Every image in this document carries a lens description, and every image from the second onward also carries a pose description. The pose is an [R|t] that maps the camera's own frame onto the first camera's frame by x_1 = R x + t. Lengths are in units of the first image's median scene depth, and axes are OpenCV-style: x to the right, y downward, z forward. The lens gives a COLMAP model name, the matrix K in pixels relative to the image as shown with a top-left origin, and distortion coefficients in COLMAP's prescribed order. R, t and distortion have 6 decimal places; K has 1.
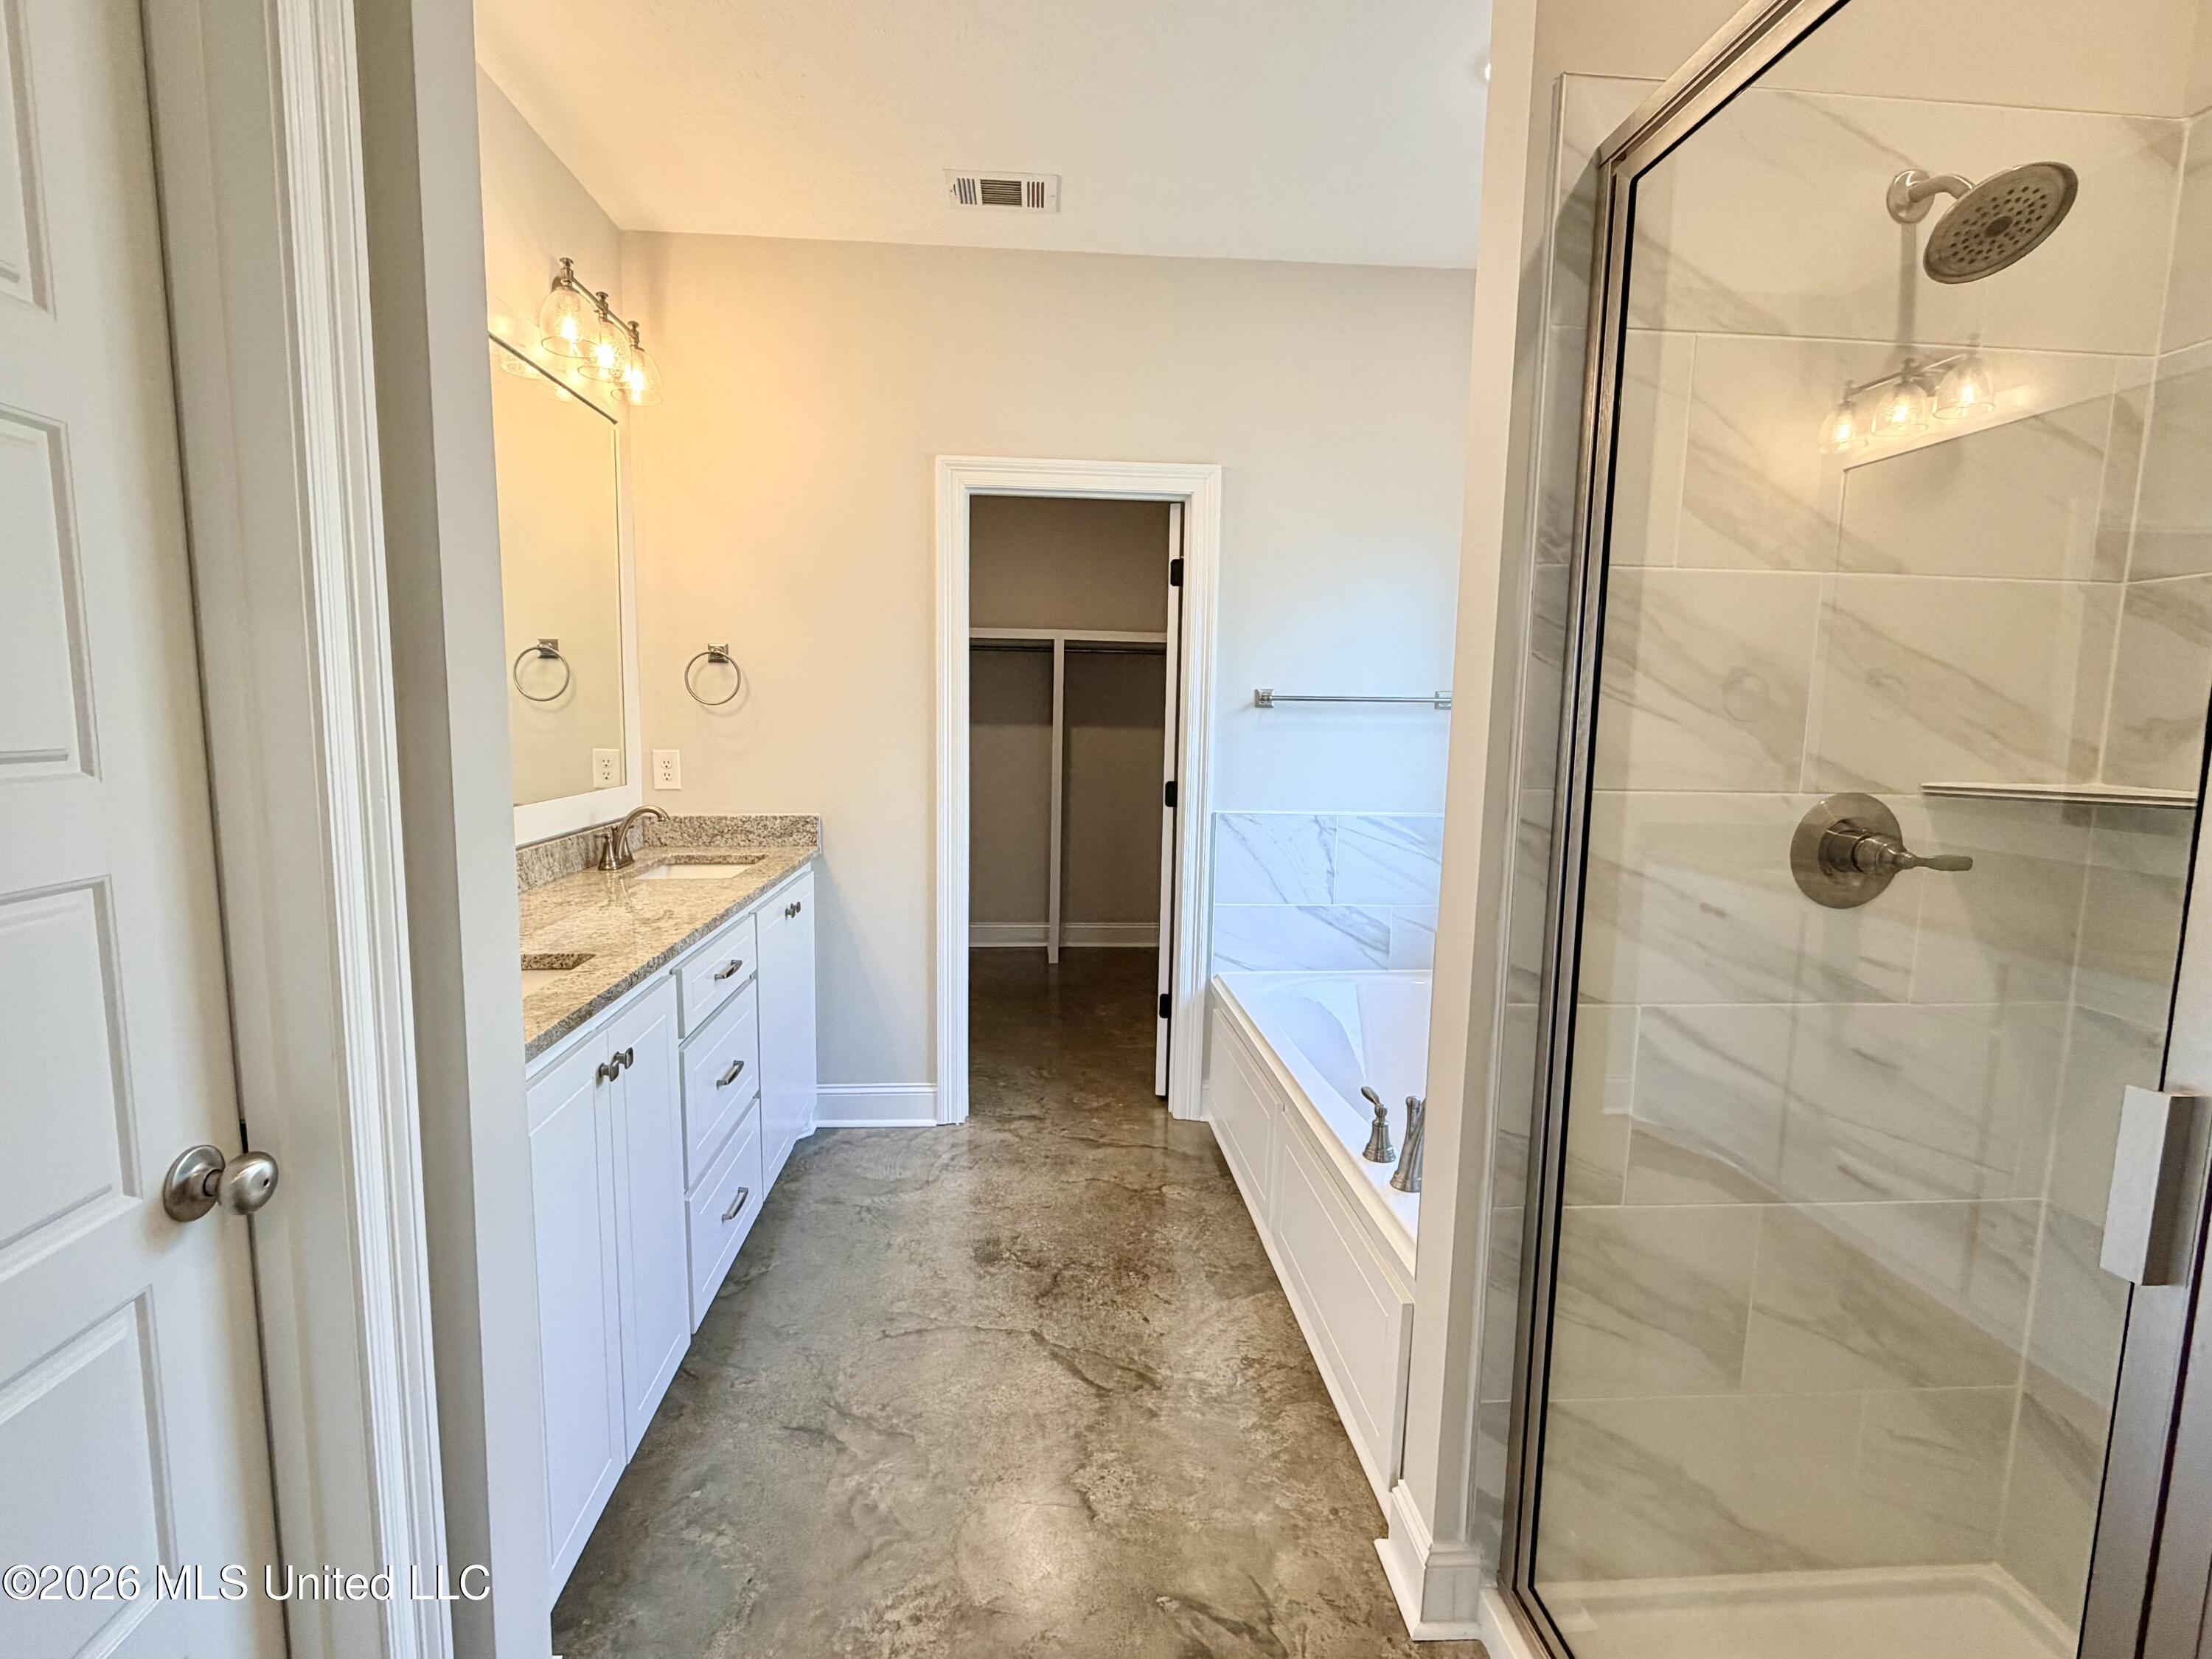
lens RADIAL K [[1010.6, 0, 1106.0], [0, 1010.6, 829.5], [0, 0, 1]] dist [-0.002031, -0.000372]
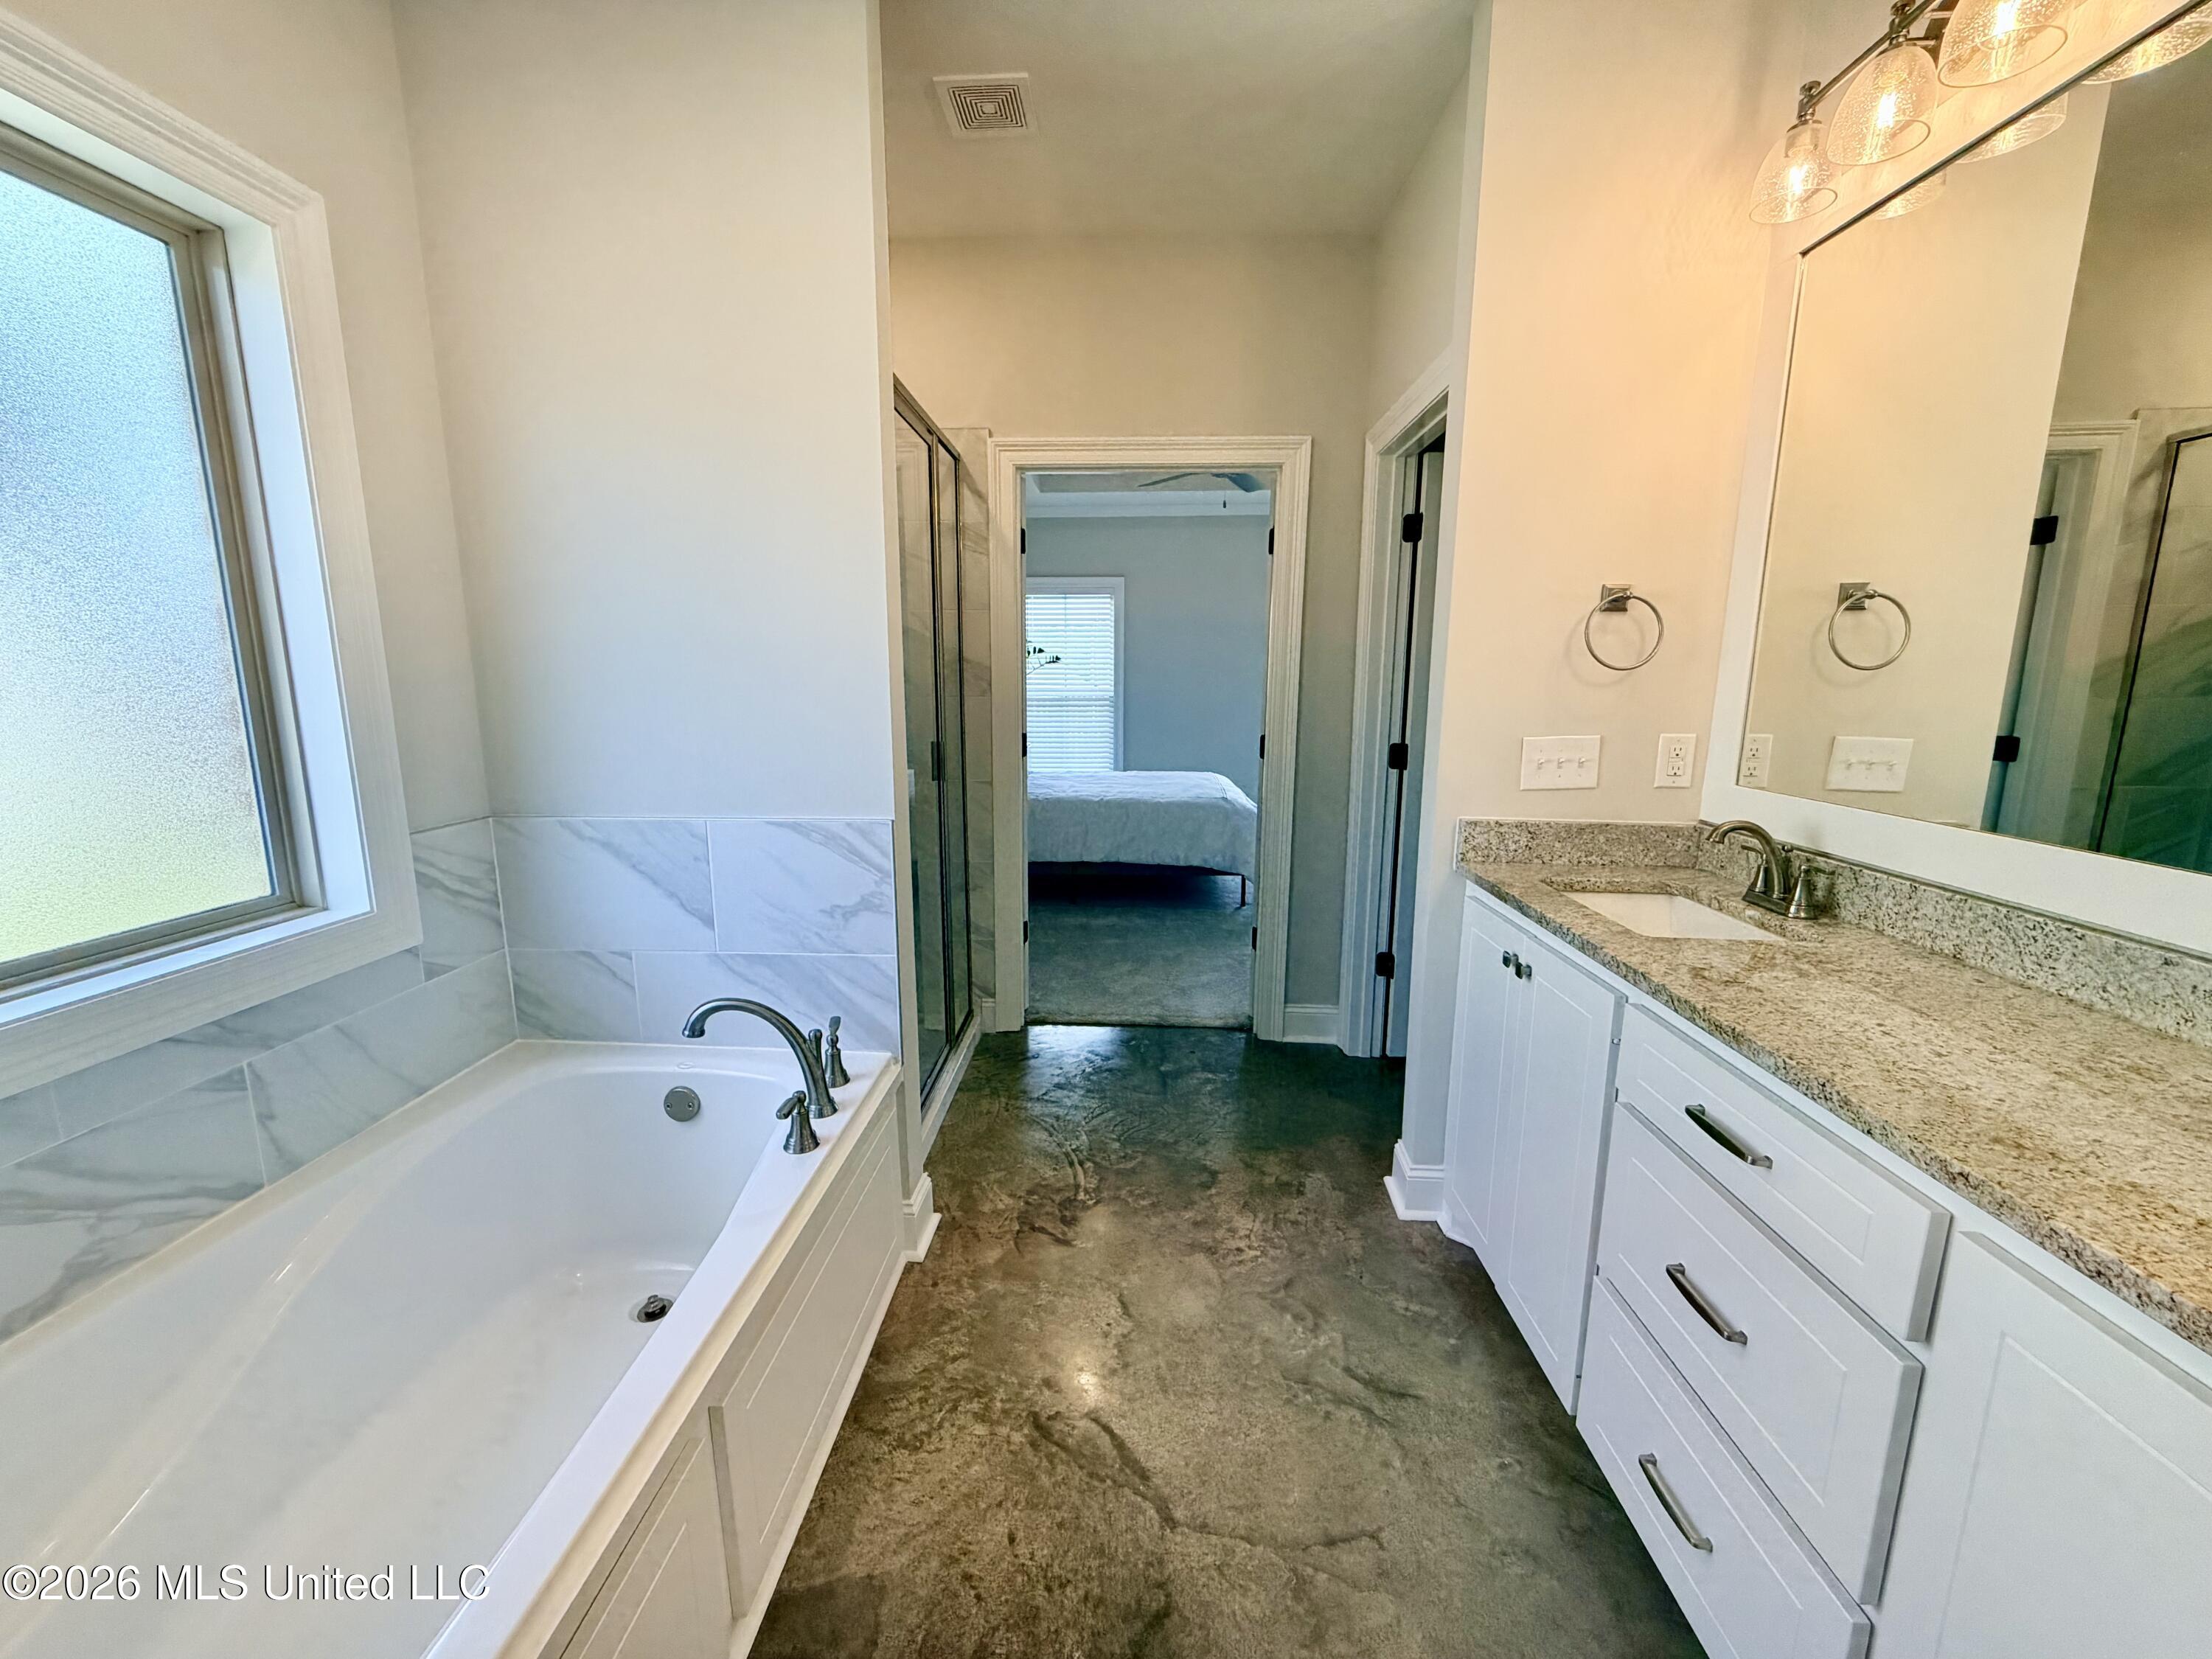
lens RADIAL K [[886.6, 0, 1090.8], [0, 886.6, 825.8], [0, 0, 1]] dist [0.000456, -0.000015]
pose [[-0.990257, -0.041458, 0.132937, -0.101006], [-0.001479, 0.957732, 0.287658, -0.222457], [-0.139243, 0.284659, -0.948462, 1.907762]]
